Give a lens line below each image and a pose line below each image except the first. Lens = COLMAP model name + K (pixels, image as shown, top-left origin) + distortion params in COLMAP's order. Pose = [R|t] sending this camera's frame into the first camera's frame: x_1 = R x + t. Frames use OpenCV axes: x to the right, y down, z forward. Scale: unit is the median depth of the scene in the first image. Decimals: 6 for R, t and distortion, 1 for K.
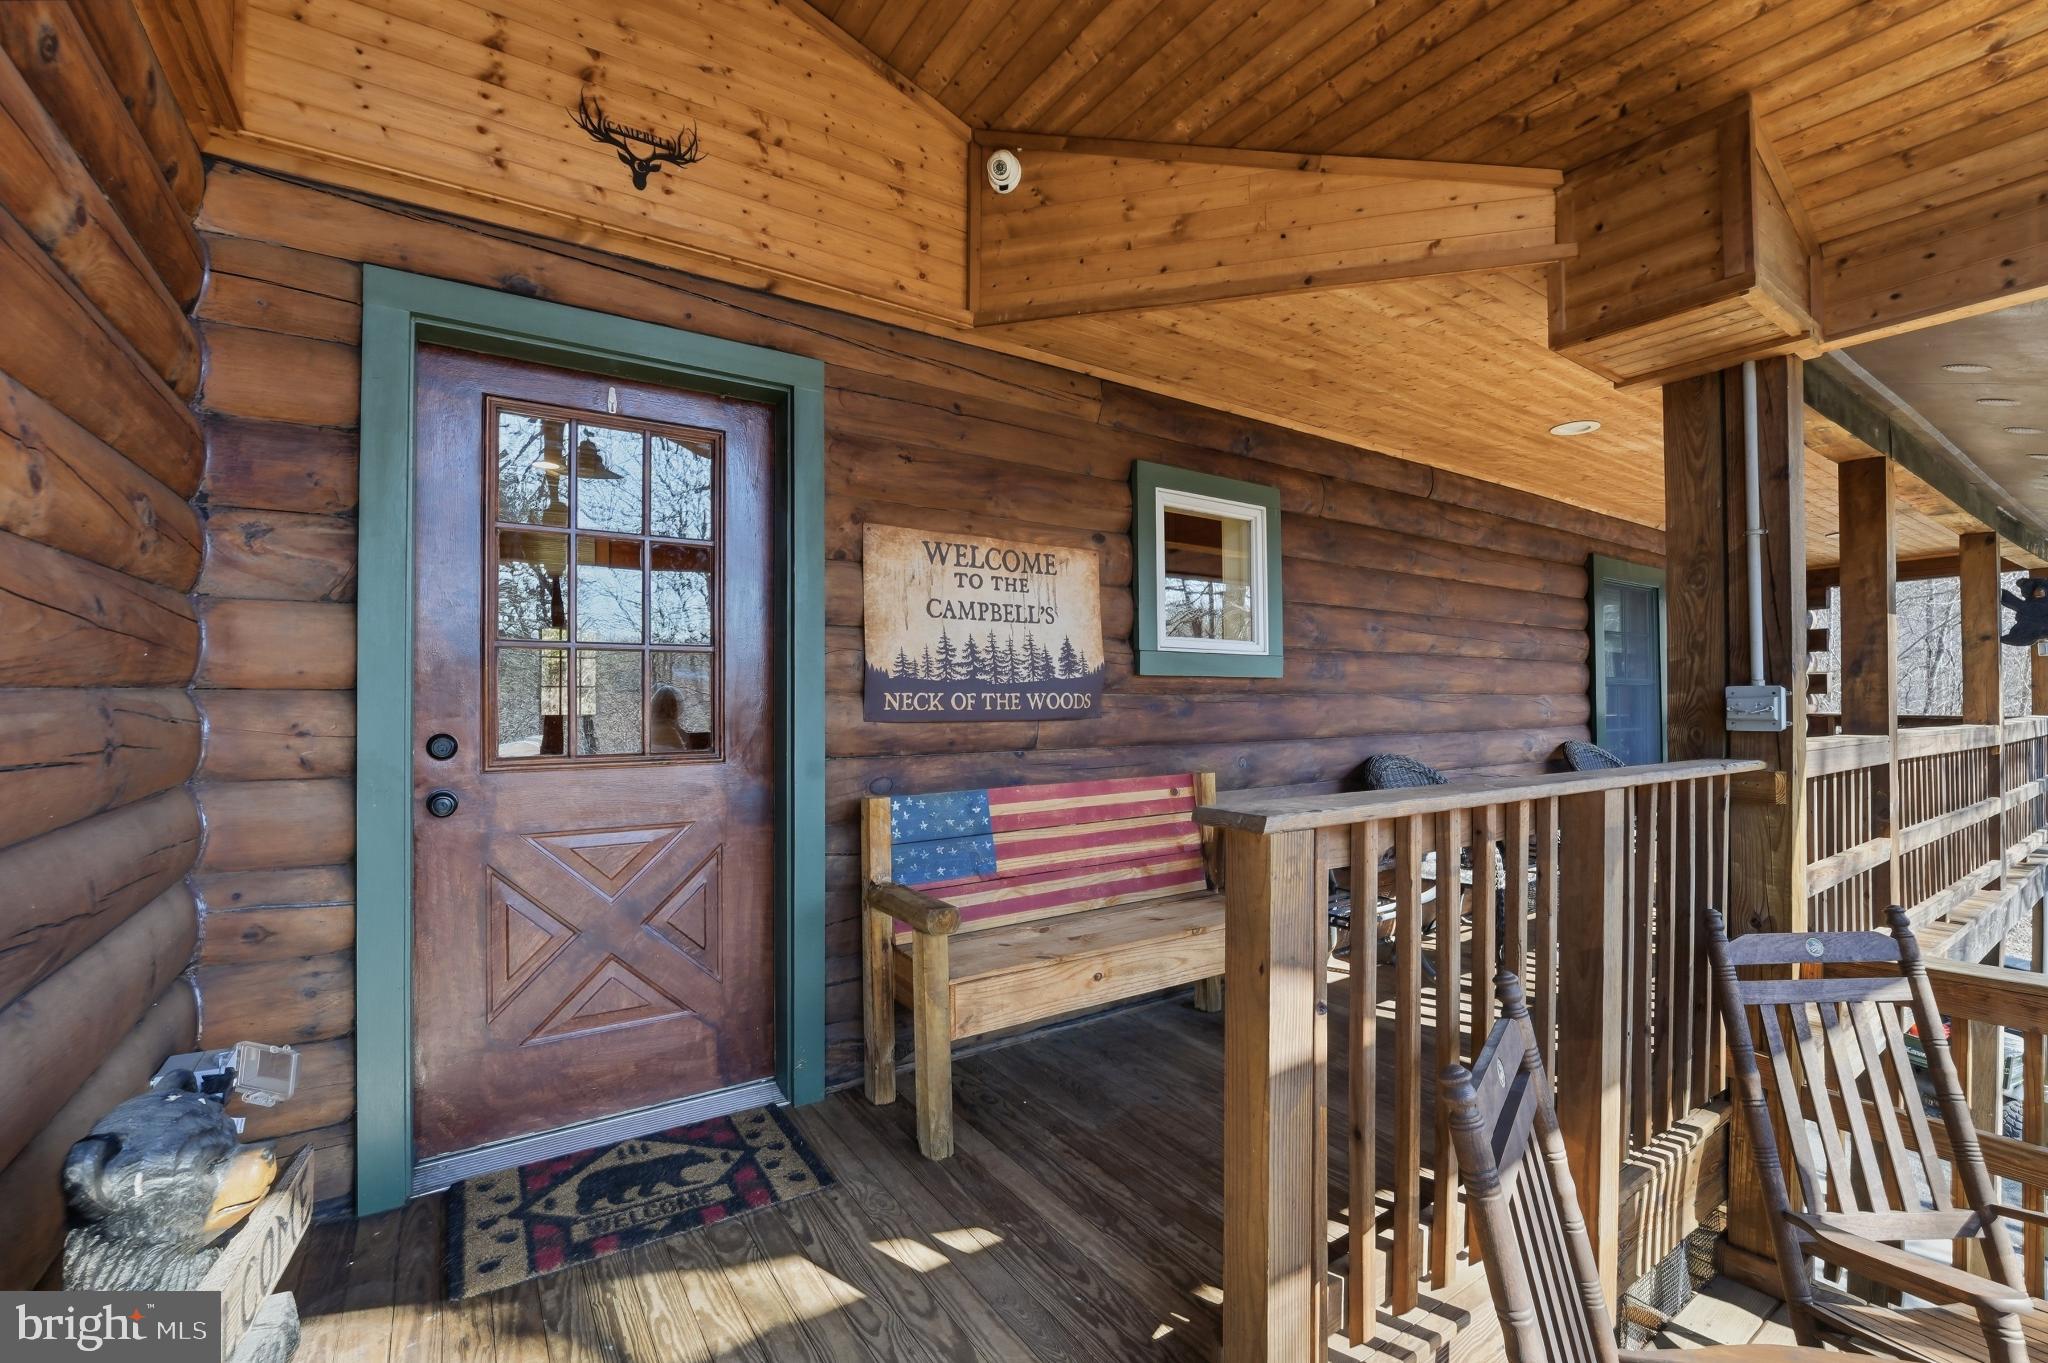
lens RADIAL K [[869.7, 0, 1024.8], [0, 869.7, 690.5], [0, 0, 1]] dist [-0.017856, 0.000150]
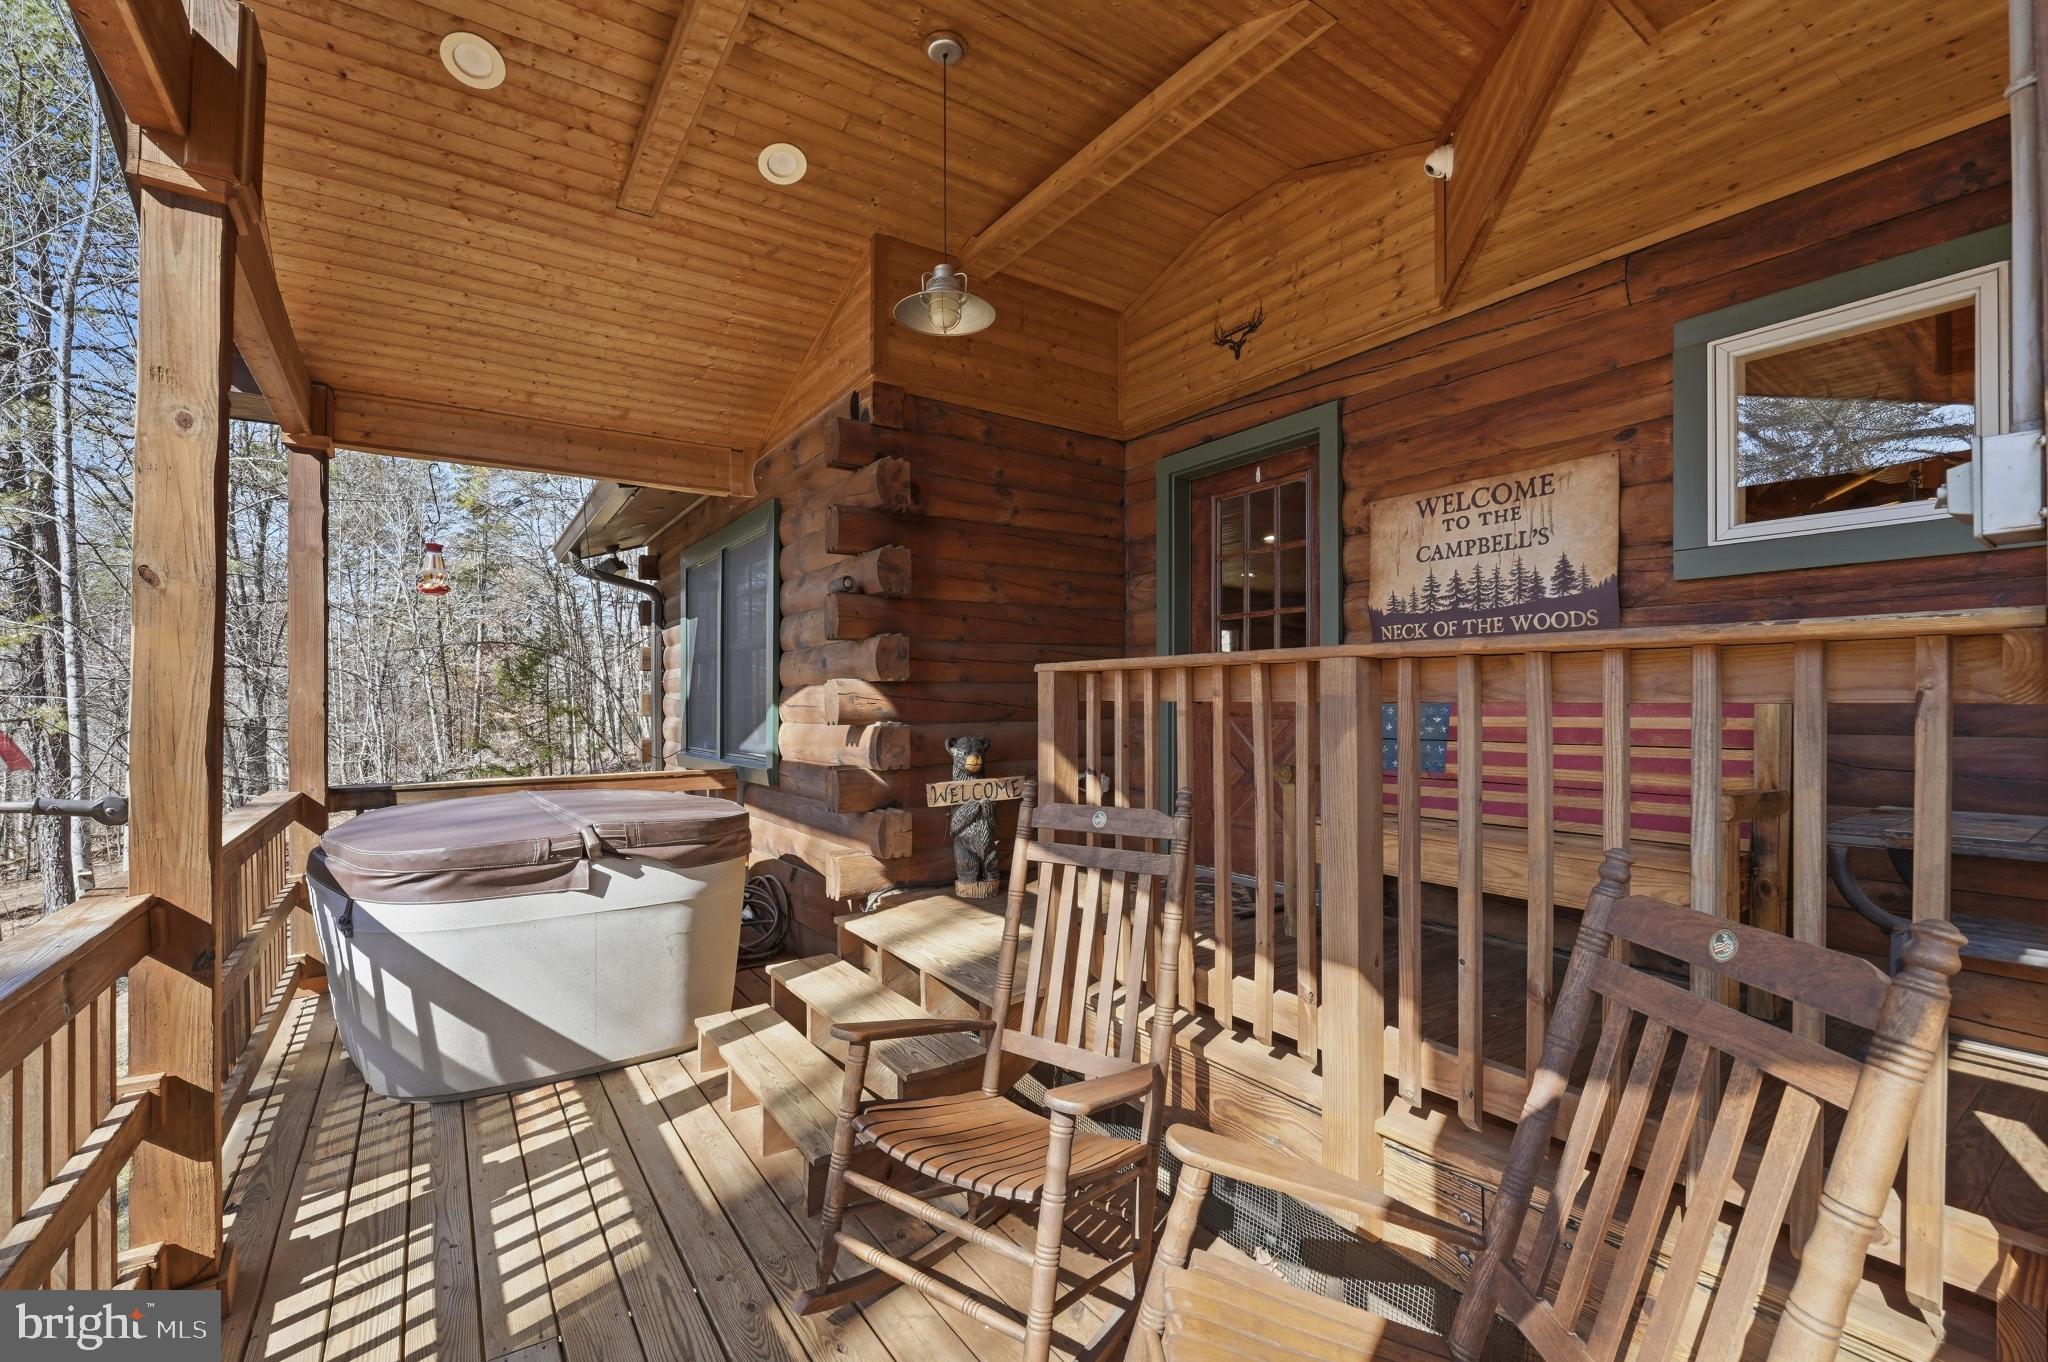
lens RADIAL K [[869.7, 0, 1019.7], [0, 869.7, 695.1], [0, 0, 1]] dist [-0.017856, 0.000150]
pose [[0.013379, -0.007687, -0.999881, 1.061706], [0.012987, 0.999887, -0.007513, 0.100831], [0.999826, -0.012885, 0.013477, 0.399492]]
